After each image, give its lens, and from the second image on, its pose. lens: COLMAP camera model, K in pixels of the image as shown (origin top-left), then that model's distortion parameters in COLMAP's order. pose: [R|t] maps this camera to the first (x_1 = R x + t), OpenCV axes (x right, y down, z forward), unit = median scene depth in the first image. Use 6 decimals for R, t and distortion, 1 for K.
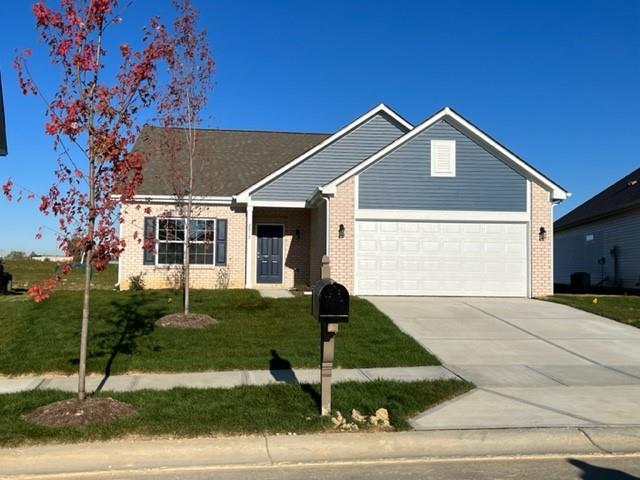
lens RADIAL K [[671.3, 0, 320.0], [0, 671.3, 240.0], [0, 0, 1]] dist [-0.007237, -0.010537]
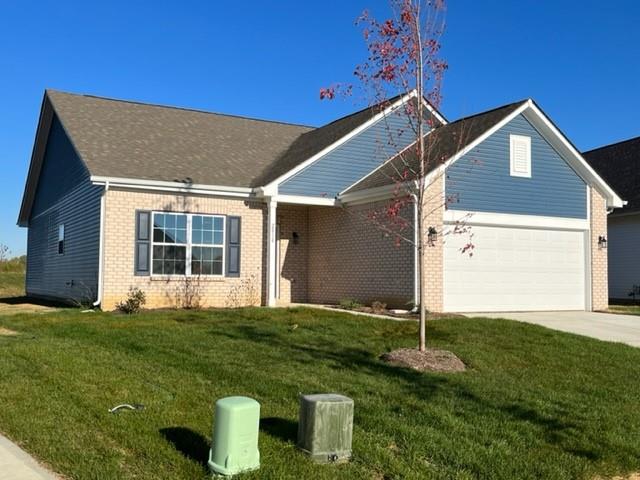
lens RADIAL K [[671.3, 0, 320.0], [0, 671.3, 240.0], [0, 0, 1]] dist [-0.007237, -0.010537]
pose [[0.924912, 0.019171, 0.379698, -0.353440], [-0.016122, 0.999807, -0.011208, 0.003215], [-0.379840, 0.004245, 0.925043, 0.248327]]
